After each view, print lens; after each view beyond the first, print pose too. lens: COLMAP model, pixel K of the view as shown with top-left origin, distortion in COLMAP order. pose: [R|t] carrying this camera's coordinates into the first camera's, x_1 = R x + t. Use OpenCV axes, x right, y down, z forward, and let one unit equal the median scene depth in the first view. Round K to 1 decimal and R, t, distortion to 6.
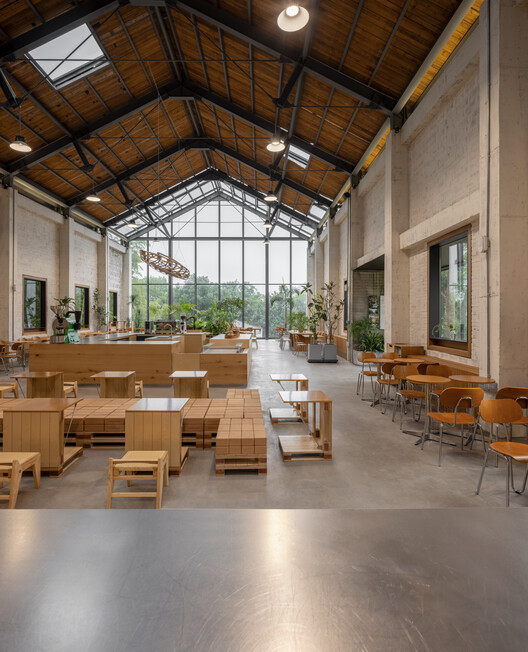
lens RADIAL K [[362.2, 0, 261.6], [0, 362.2, 314.3], [0, 0, 1]] dist [0.000714, 0.000890]
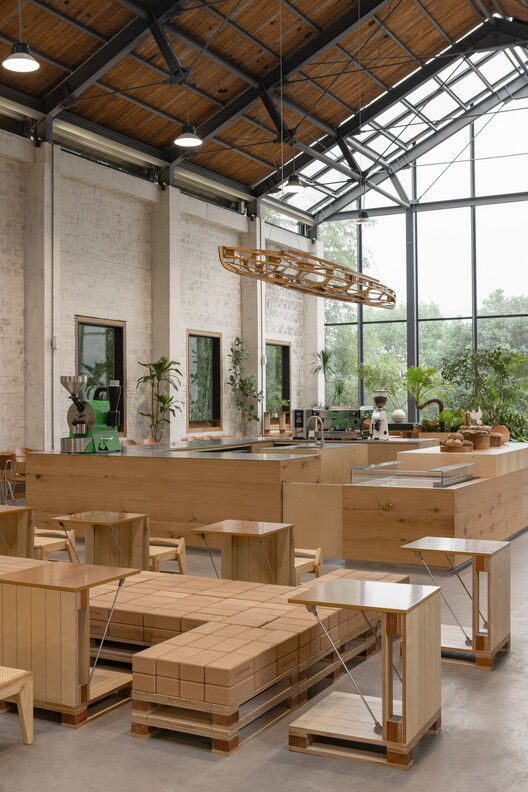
lens RADIAL K [[925.5, 0, 264.5], [0, 925.5, 399.3], [0, 0, 1]] dist [-0.008816, 0.000000]
pose [[0.882686, -0.006408, -0.469920, 0.130795], [0.007685, 0.999970, 0.000799, 0.004529], [0.469900, -0.004316, 0.882709, 0.011381]]
